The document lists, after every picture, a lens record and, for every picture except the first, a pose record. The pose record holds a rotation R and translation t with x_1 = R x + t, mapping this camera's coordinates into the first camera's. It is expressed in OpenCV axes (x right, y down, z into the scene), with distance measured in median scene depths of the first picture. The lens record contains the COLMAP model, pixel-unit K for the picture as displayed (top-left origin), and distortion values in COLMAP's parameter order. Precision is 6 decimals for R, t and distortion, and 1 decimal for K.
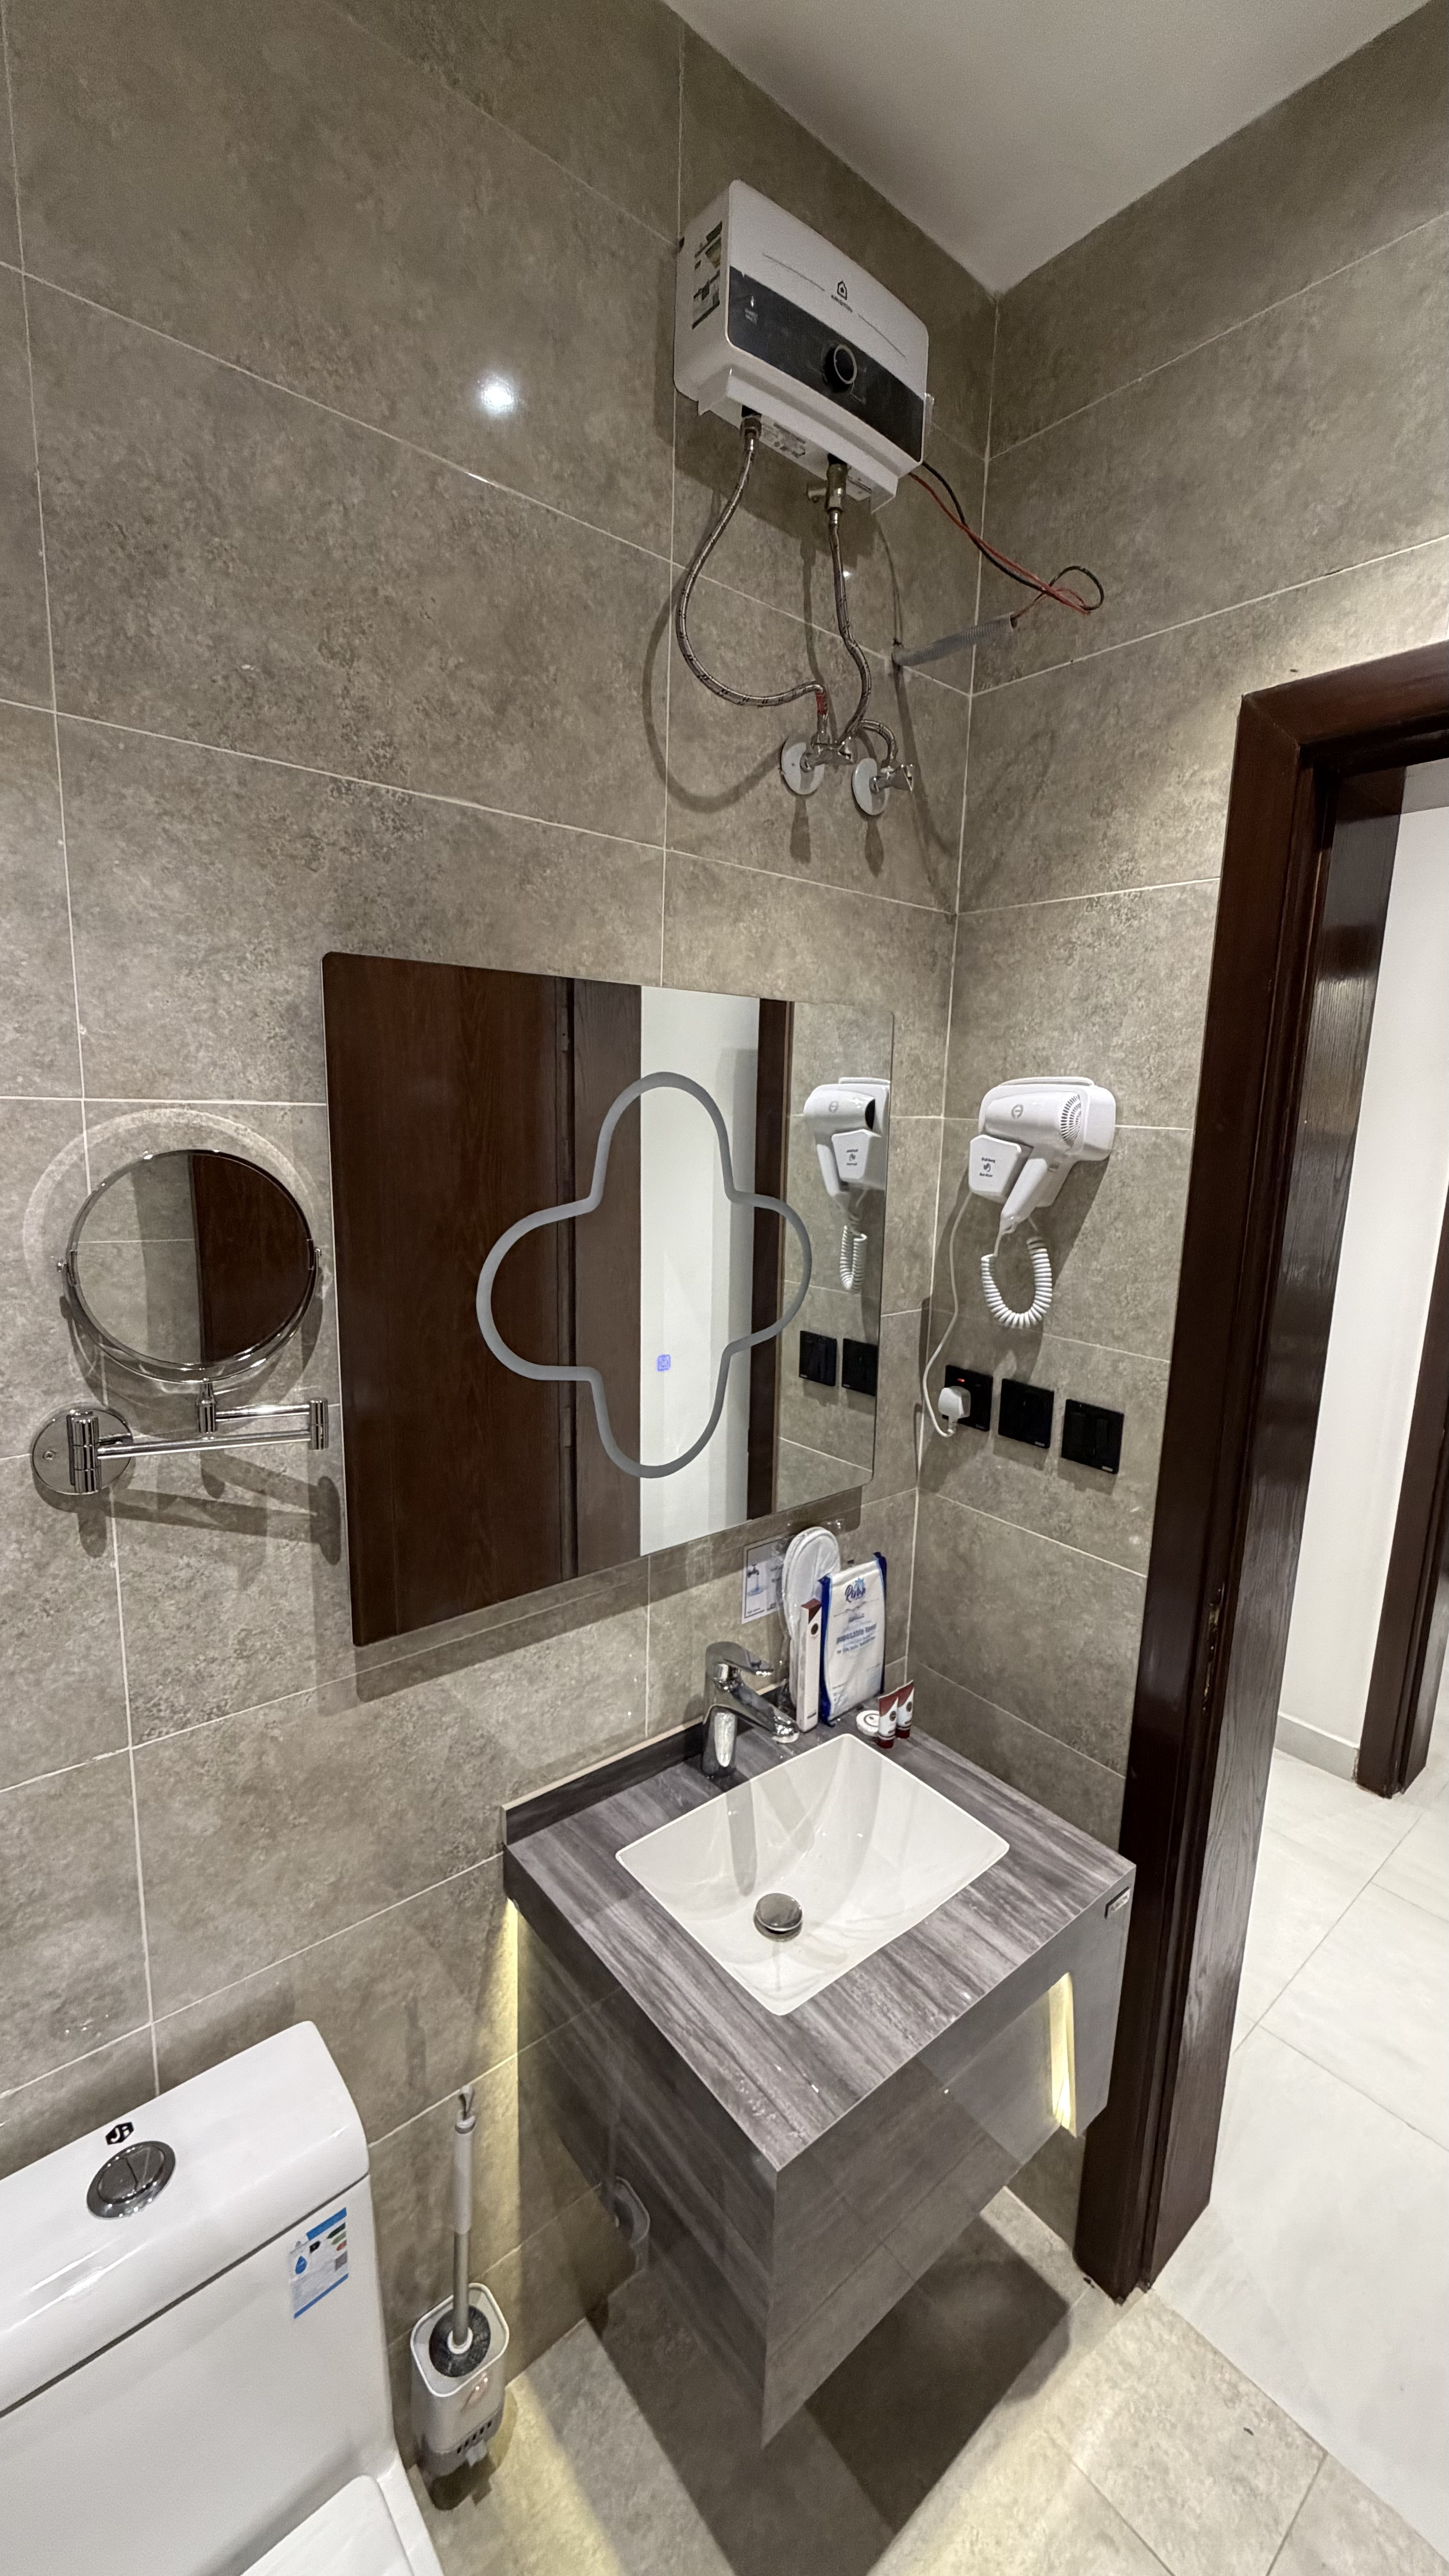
lens RADIAL K [[1029.5, 0, 728.3], [0, 1029.5, 1284.9], [0, 0, 1]] dist [0.002170, 0.000358]
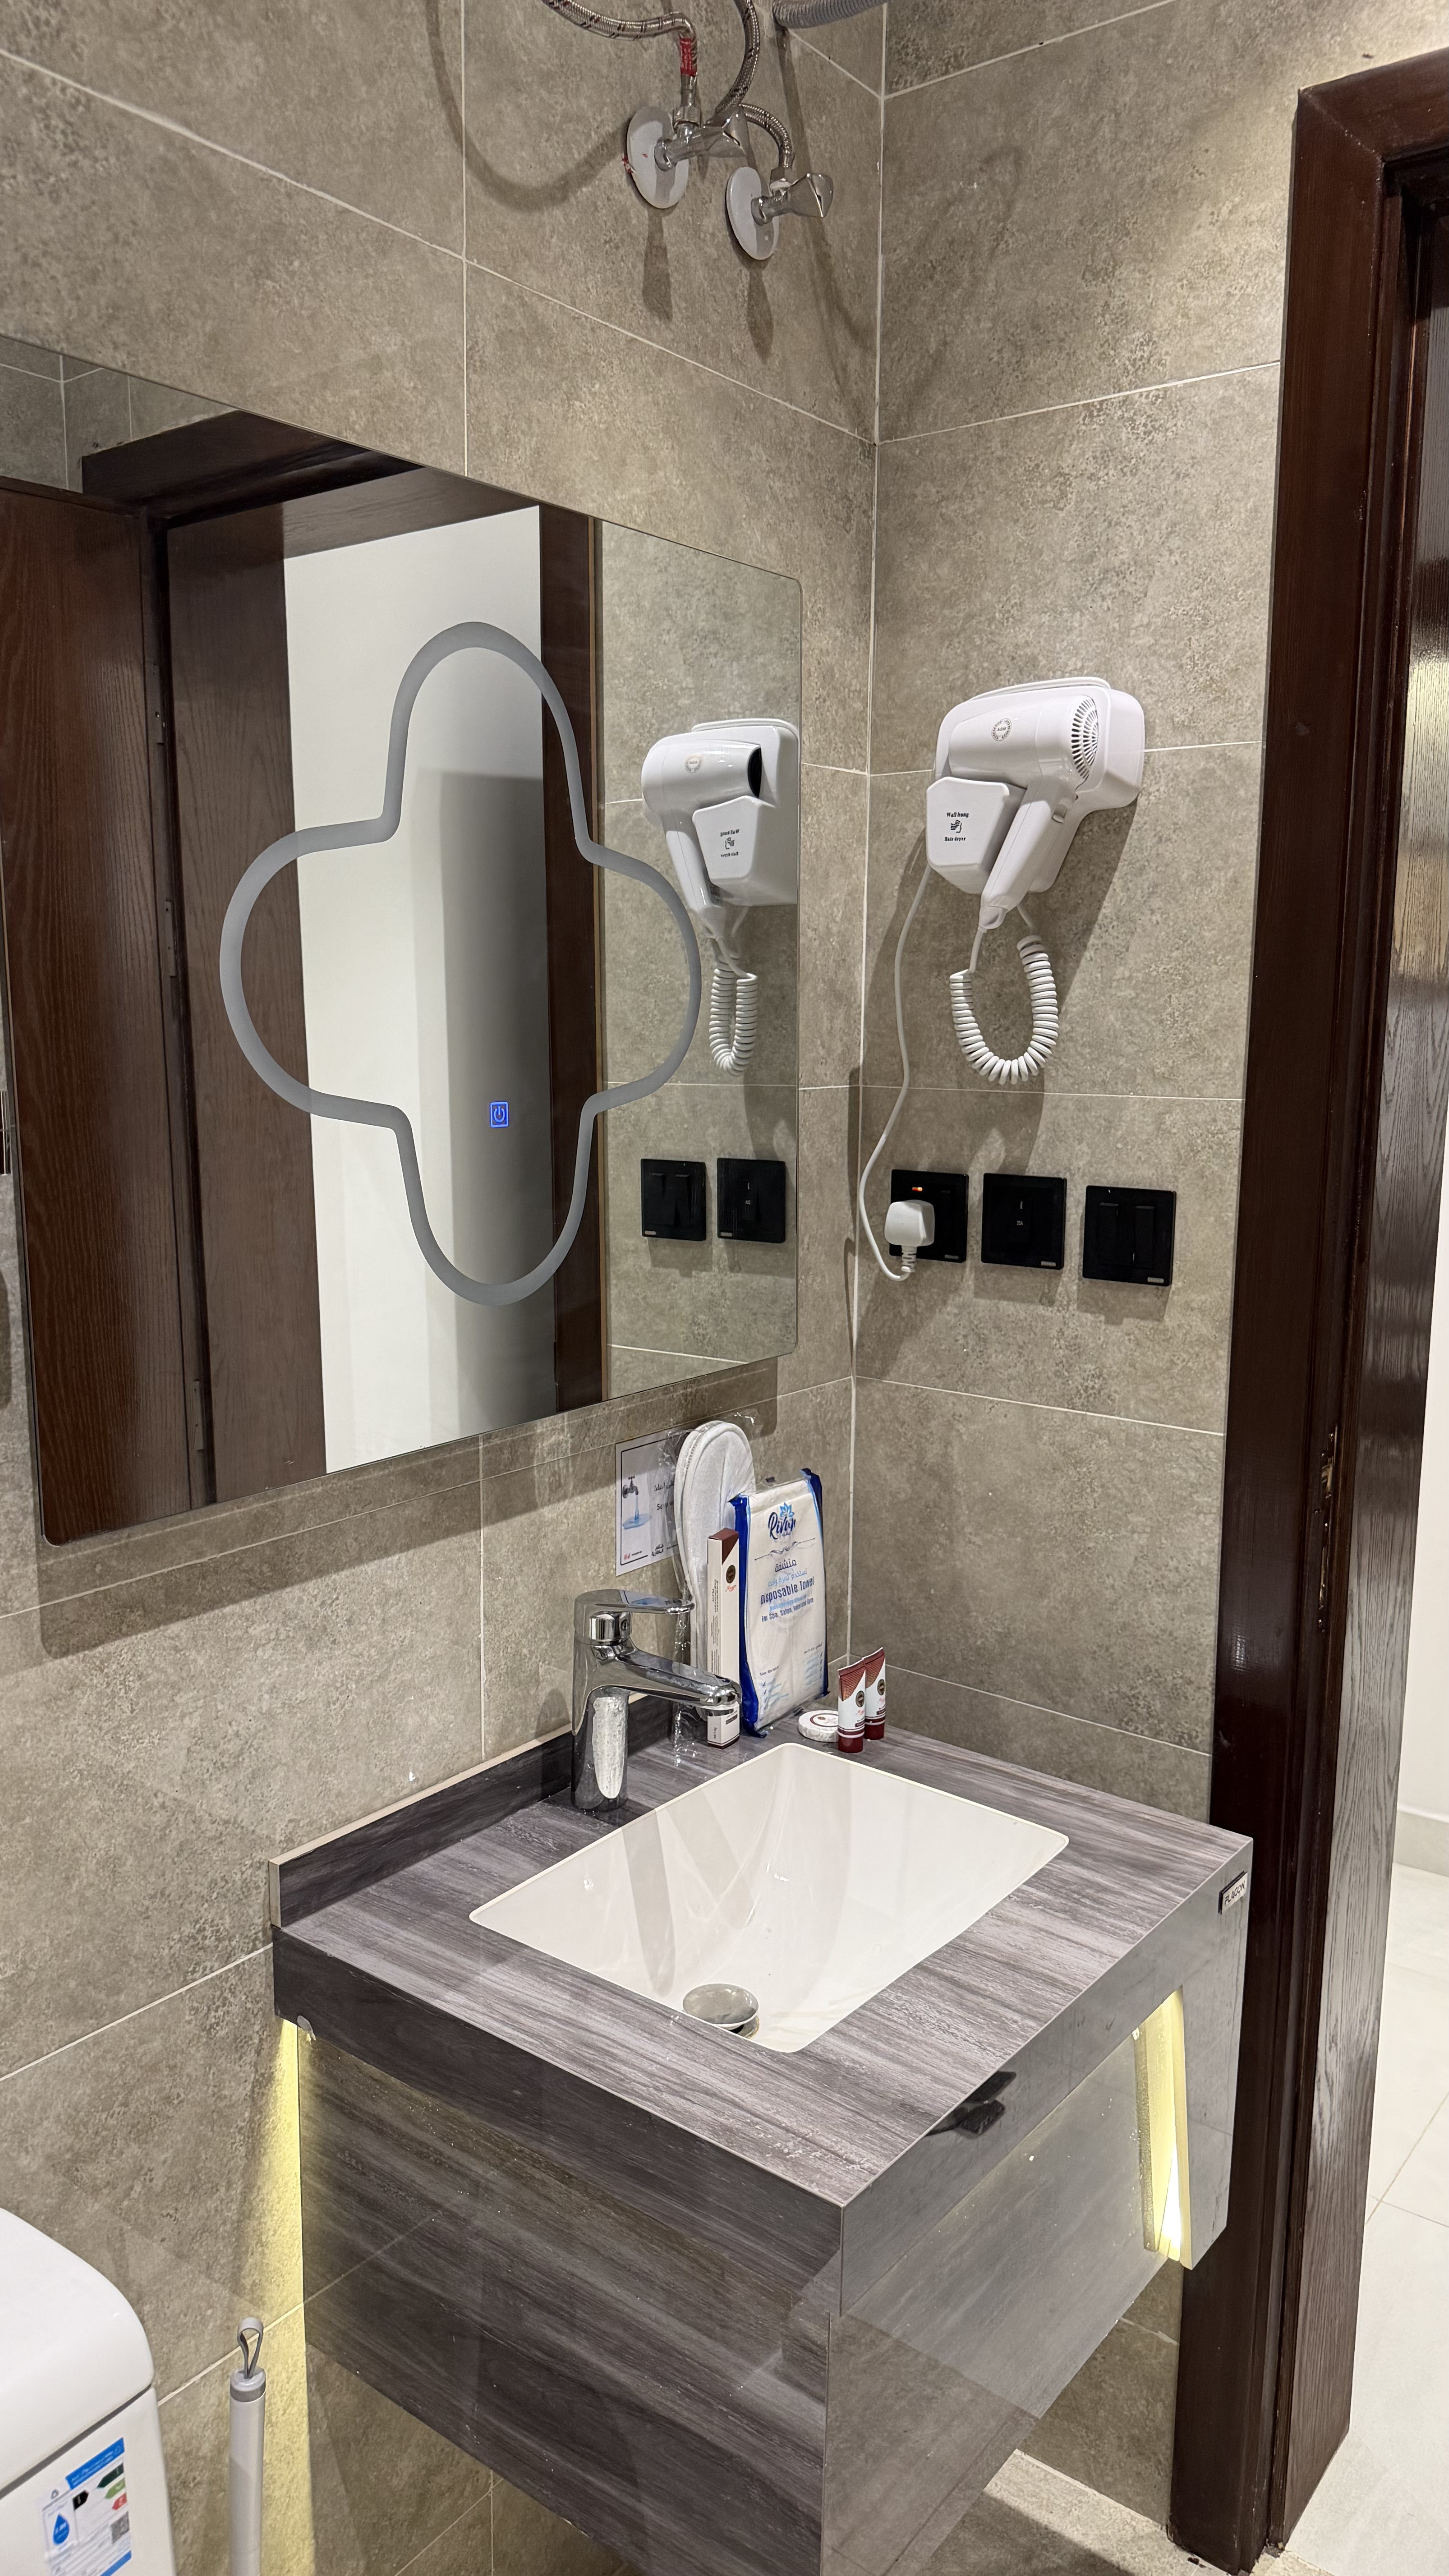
lens RADIAL K [[1797.1, 0, 713.9], [0, 1797.1, 1292.5], [0, 0, 1]] dist [0.049589, -0.059735]
pose [[0.977257, -0.056420, 0.204416, -0.159711], [0.059127, 0.998225, -0.007156, 0.195501], [-0.203650, 0.019080, 0.978858, -0.078163]]
